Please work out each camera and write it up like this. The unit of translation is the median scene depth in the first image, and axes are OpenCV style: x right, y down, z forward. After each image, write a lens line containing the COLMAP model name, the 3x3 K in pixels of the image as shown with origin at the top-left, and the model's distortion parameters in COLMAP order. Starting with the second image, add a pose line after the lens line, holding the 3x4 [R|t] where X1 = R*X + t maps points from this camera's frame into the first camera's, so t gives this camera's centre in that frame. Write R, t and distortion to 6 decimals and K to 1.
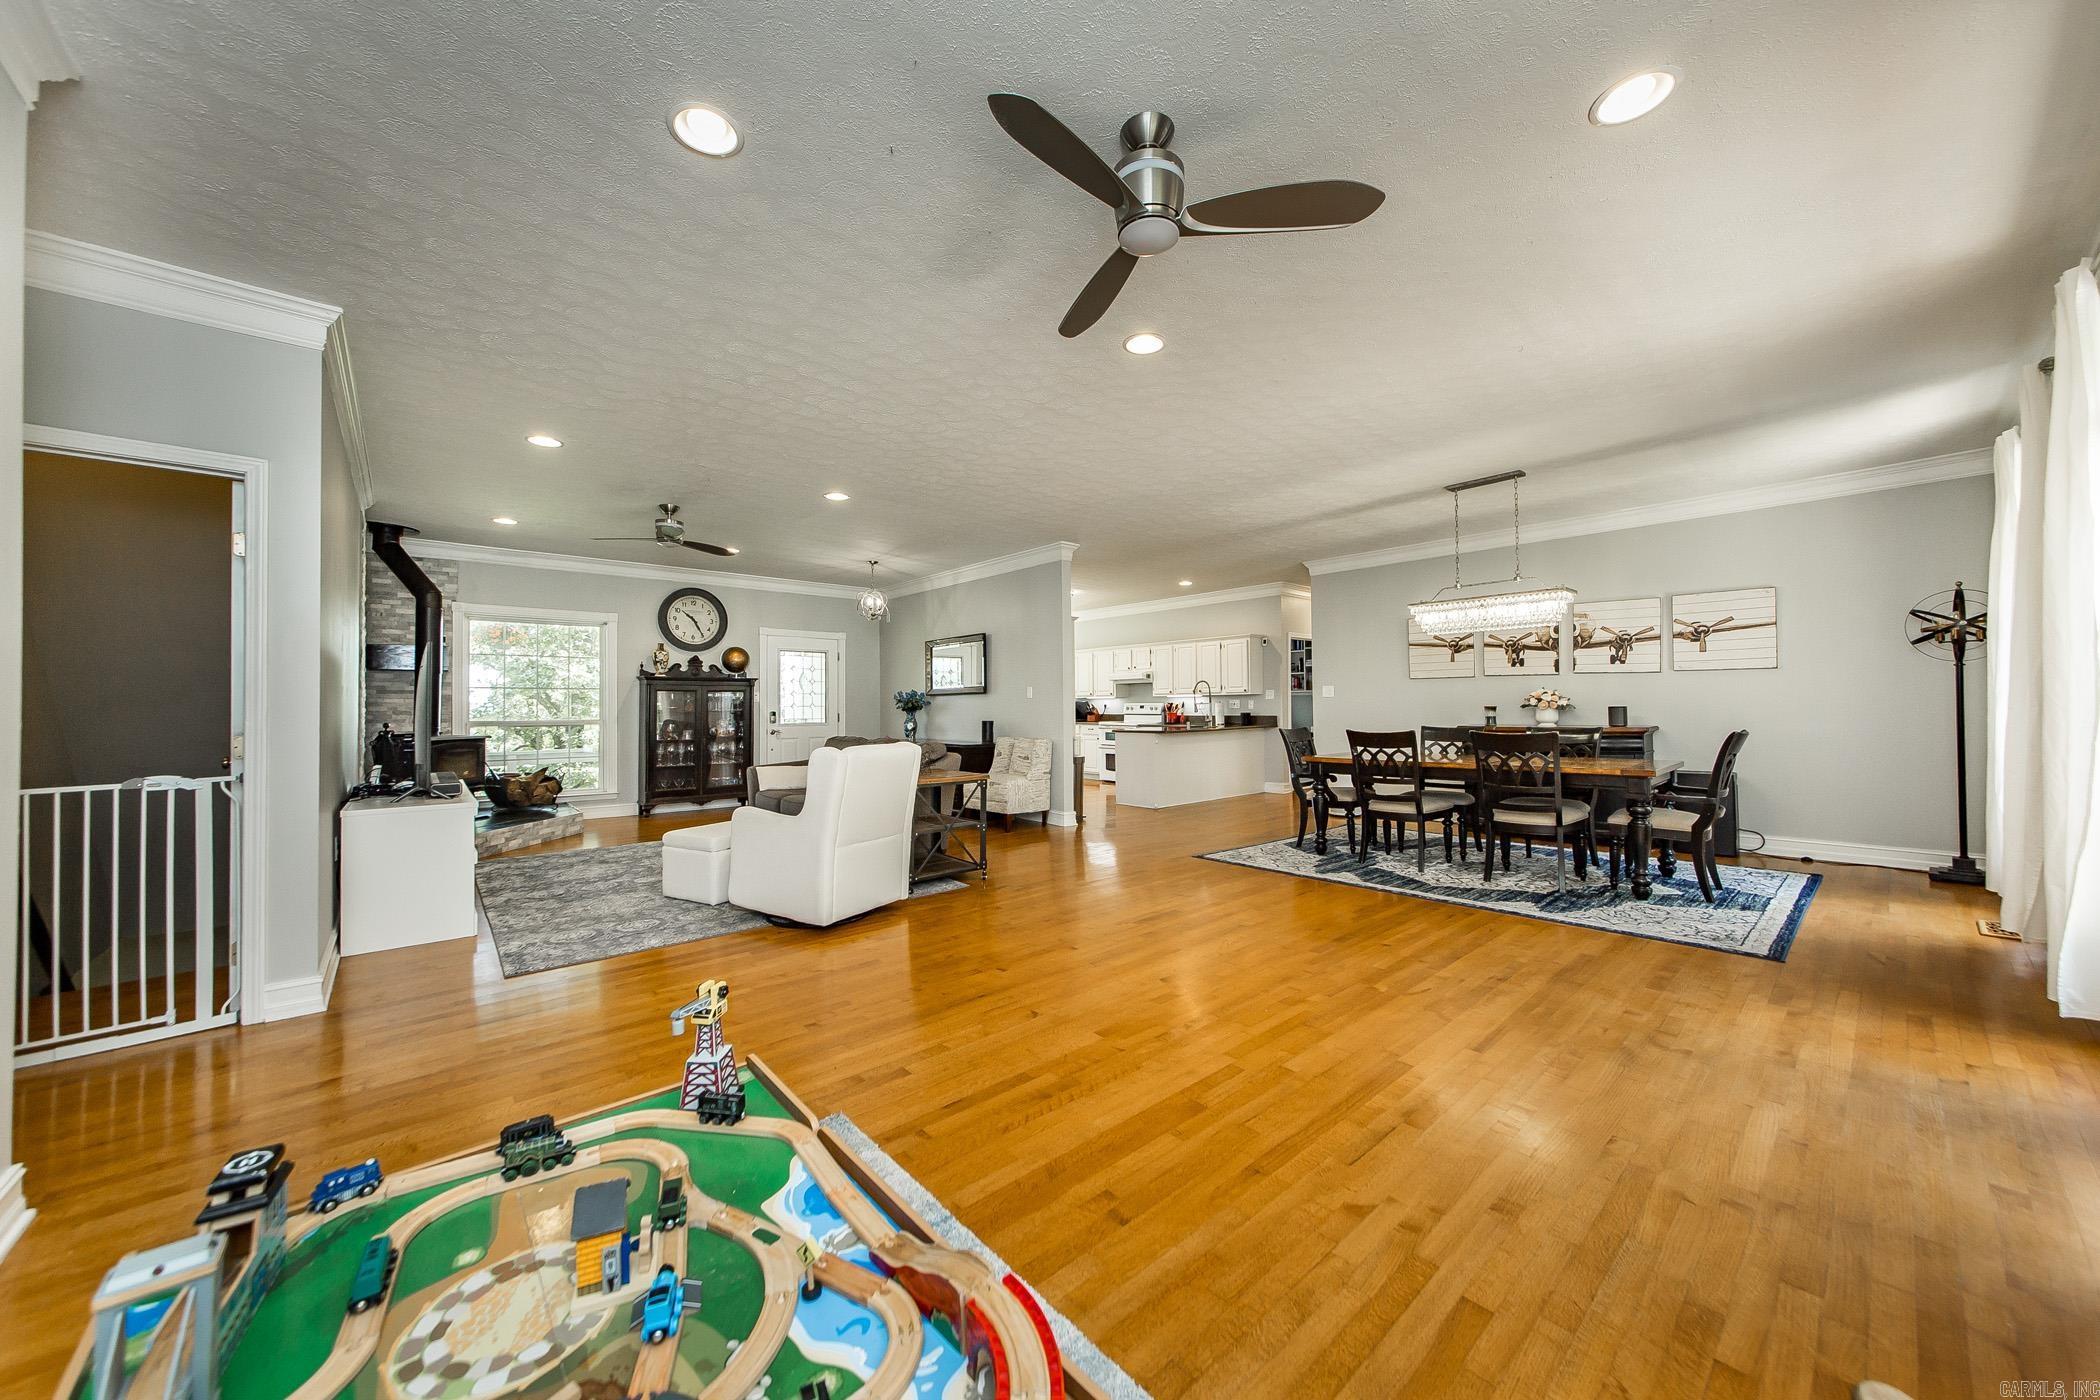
lens RADIAL K [[746.1, 0, 1050.0], [0, 746.1, 700.0], [0, 0, 1]] dist [0.000178, -0.000023]
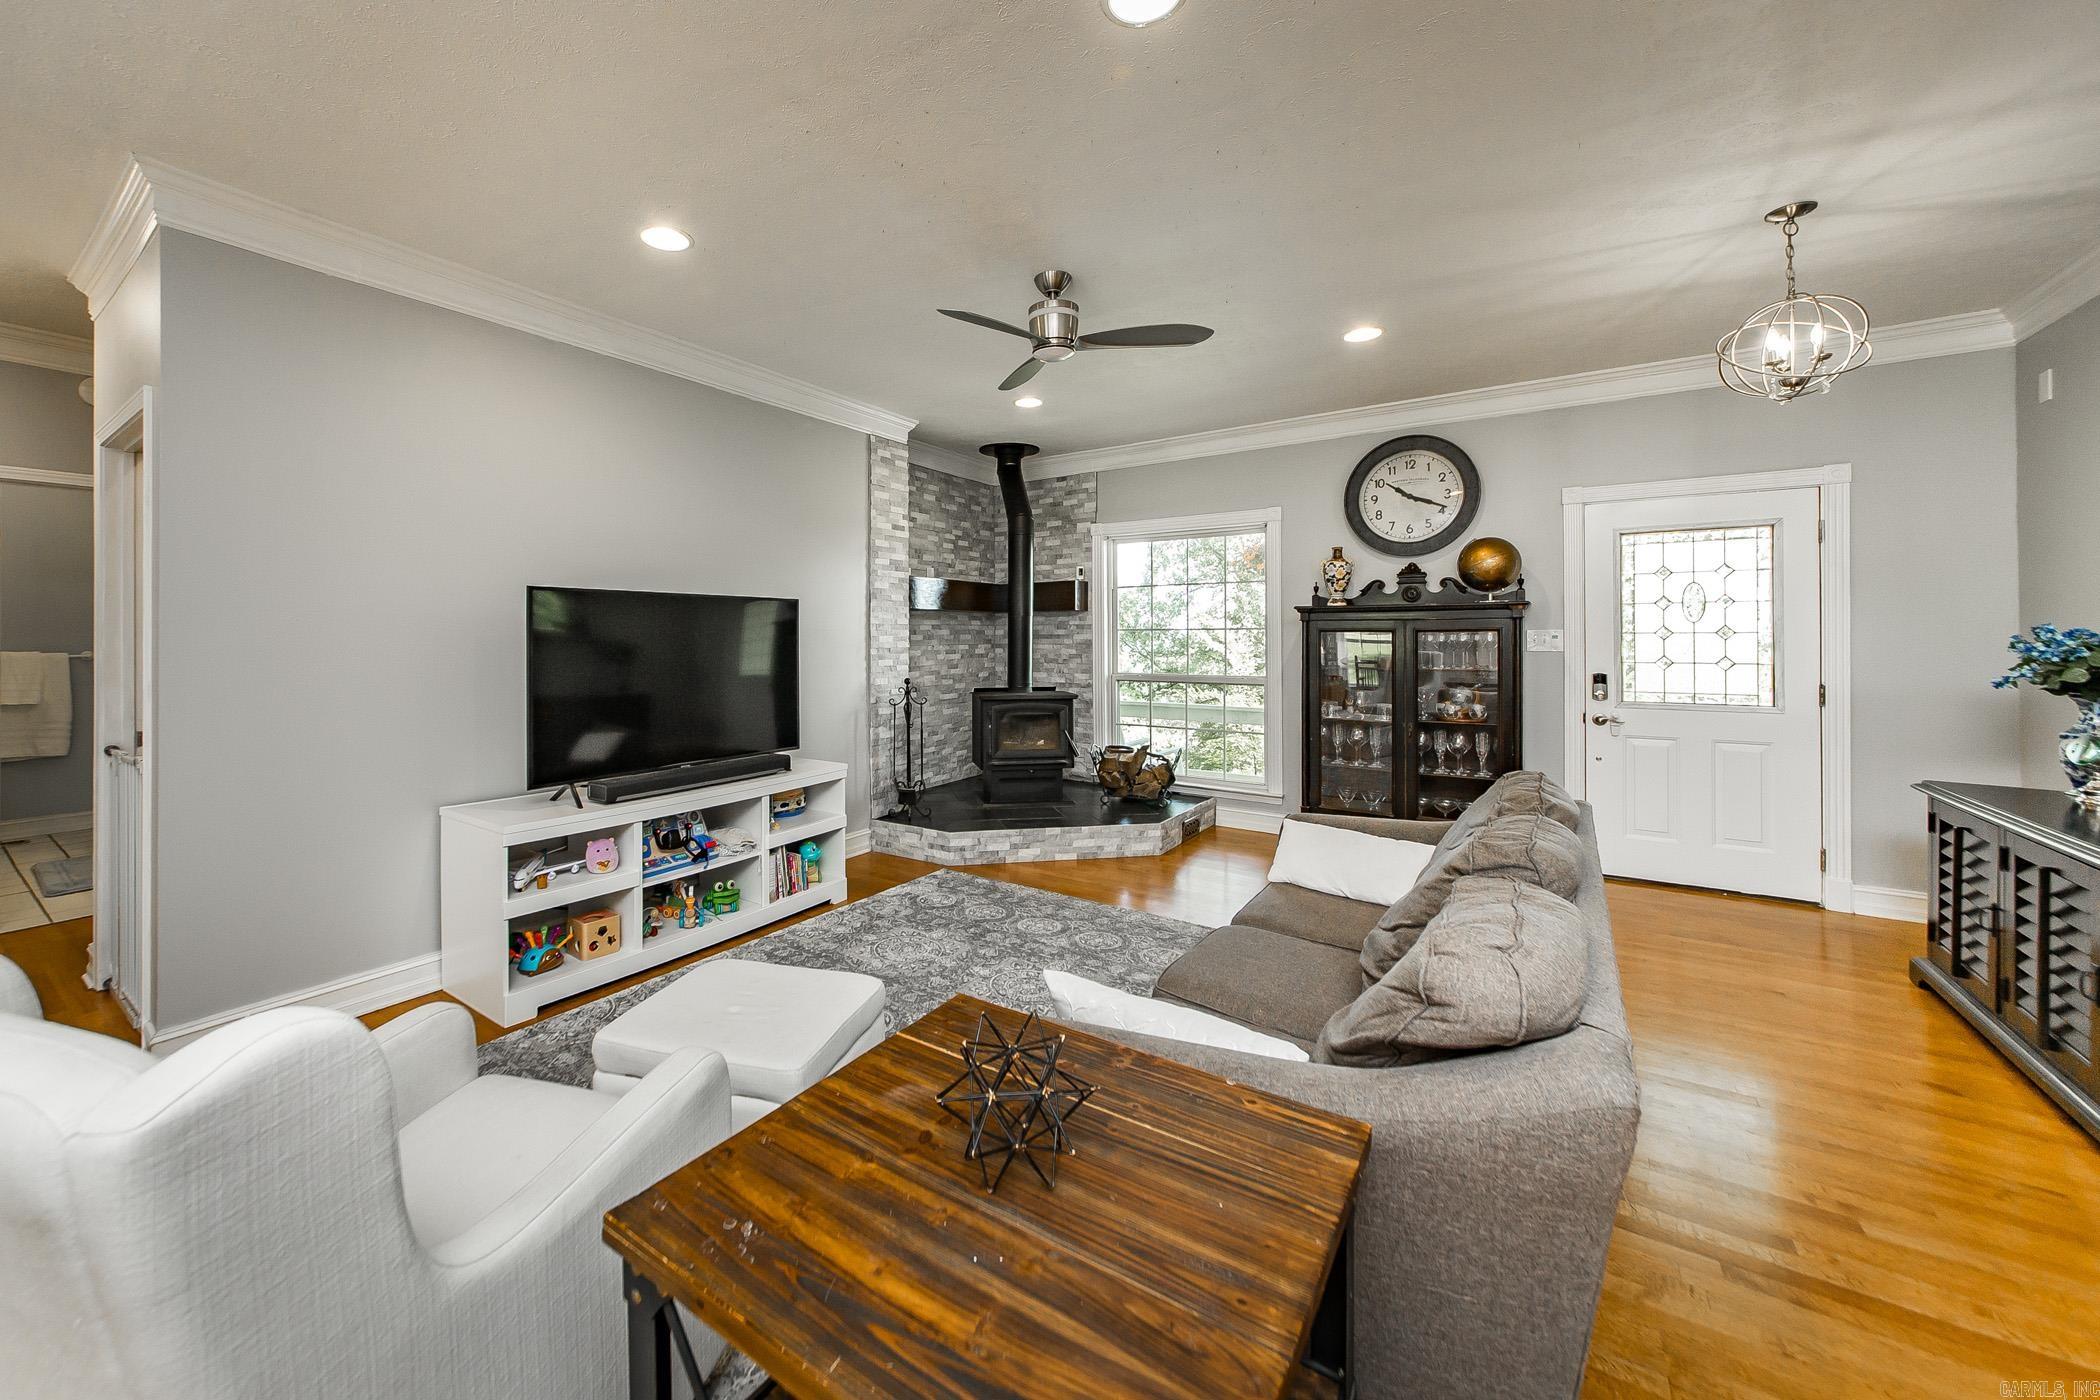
lens RADIAL K [[798.5, 0, 976.3], [0, 798.5, 635.3], [0, 0, 1]] dist [0.000378, -0.000070]
pose [[0.232508, 0.001441, -0.972593, 0.006070], [0.010116, 0.999941, 0.003900, -0.013754], [0.972542, -0.010745, 0.232480, 0.571683]]
